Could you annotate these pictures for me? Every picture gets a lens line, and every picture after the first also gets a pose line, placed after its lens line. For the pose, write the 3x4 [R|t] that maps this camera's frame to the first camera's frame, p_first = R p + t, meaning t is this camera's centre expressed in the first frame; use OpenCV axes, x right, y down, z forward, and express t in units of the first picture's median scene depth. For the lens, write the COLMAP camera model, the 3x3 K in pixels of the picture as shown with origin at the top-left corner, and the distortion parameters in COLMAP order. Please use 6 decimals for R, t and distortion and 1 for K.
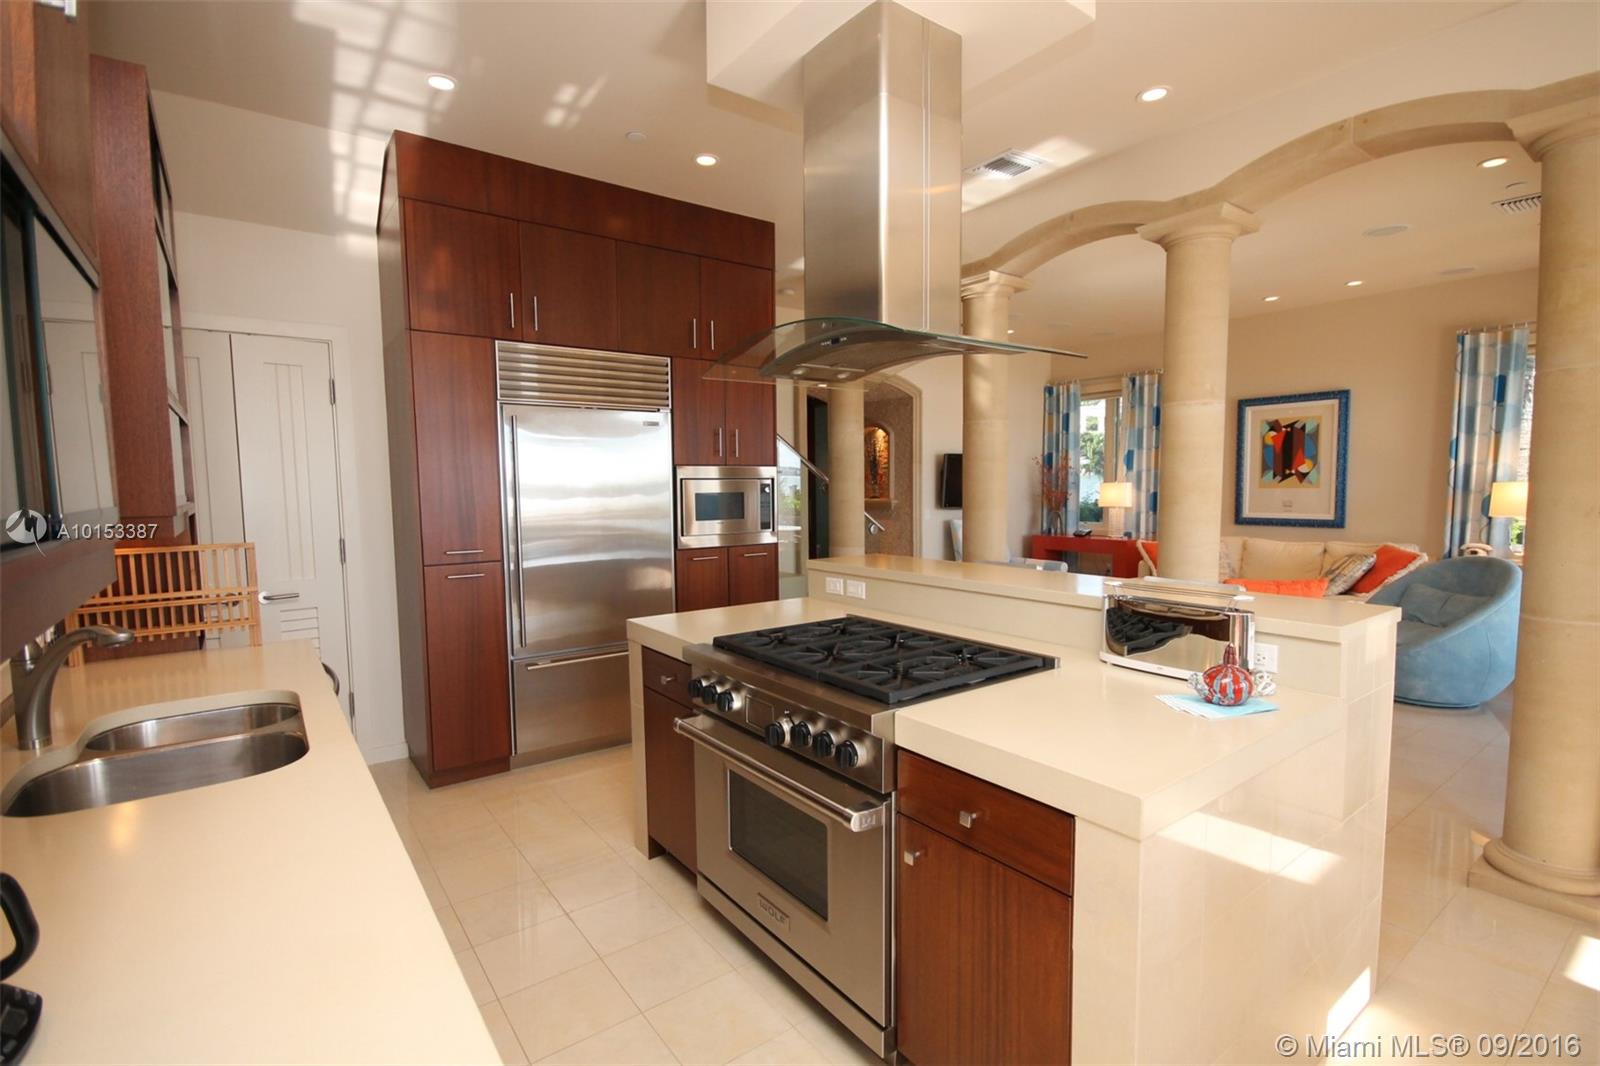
lens RADIAL K [[750.3, 0, 805.2], [0, 750.3, 543.3], [0, 0, 1]] dist [-0.002042, -0.001460]
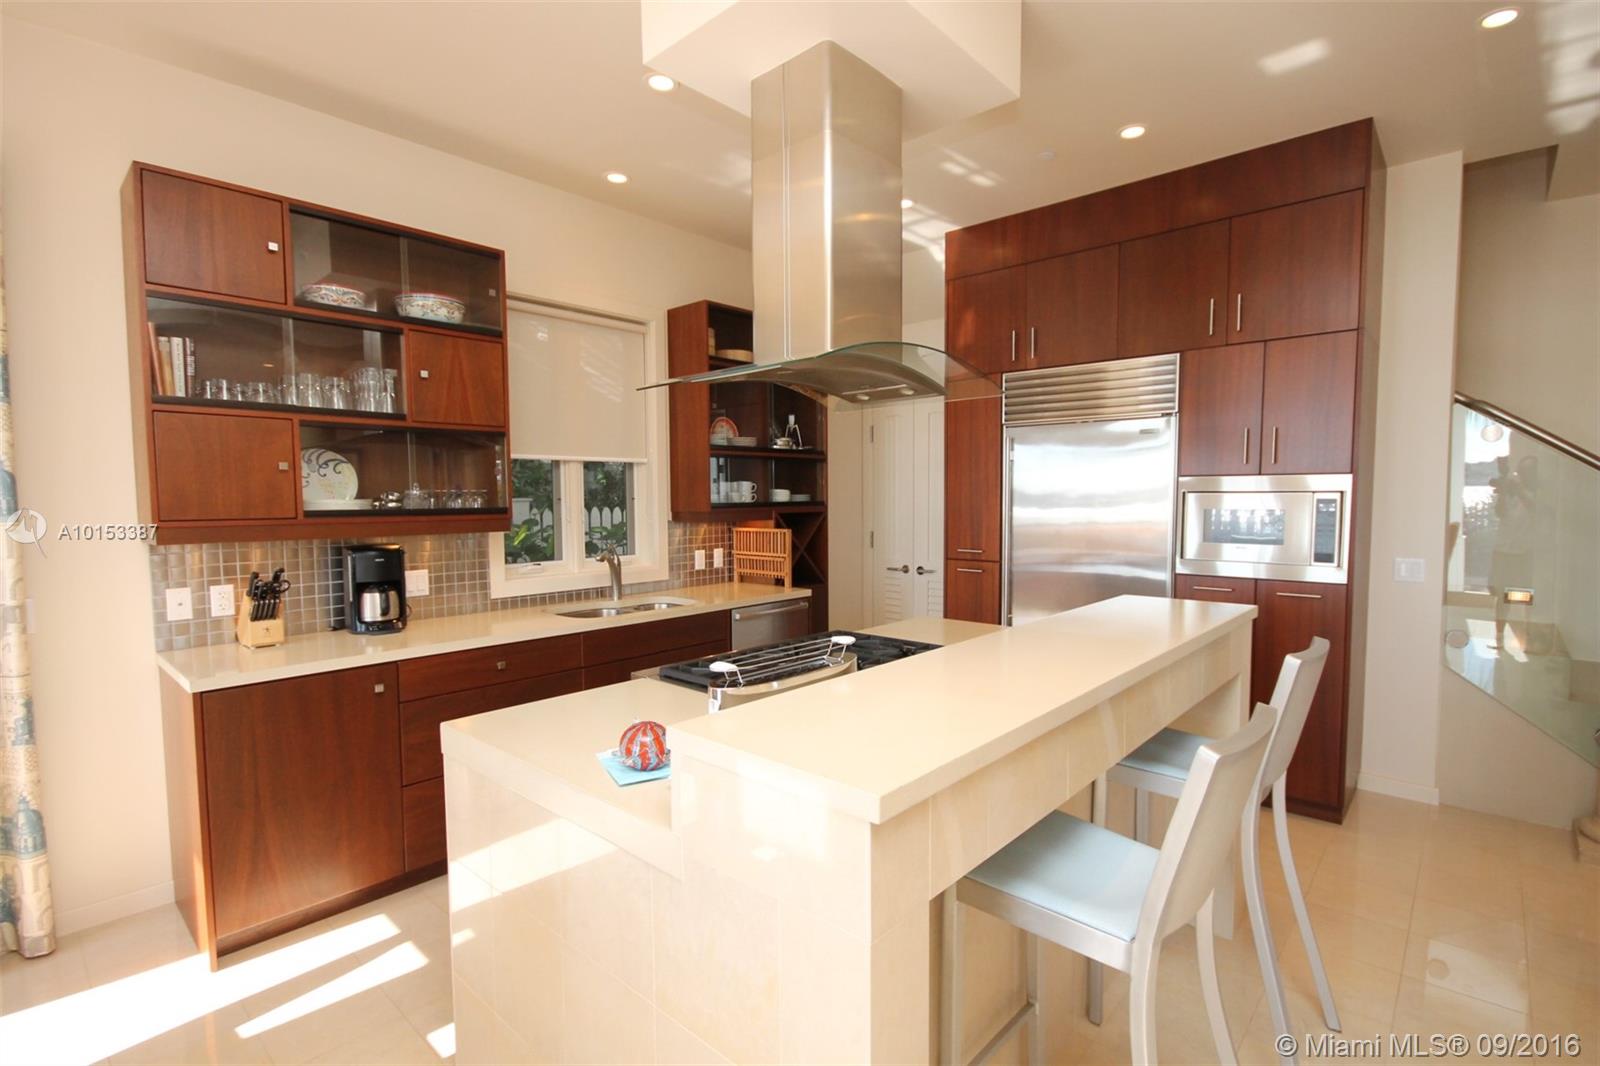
lens RADIAL K [[756.6, 0, 800.0], [0, 756.6, 533.0], [0, 0, 1]] dist [-0.000604, -0.000216]
pose [[0.183890, 0.056591, -0.981317, 0.699171], [-0.079213, 0.995947, 0.042591, -0.047622], [0.979750, 0.069901, 0.187627, 0.479055]]
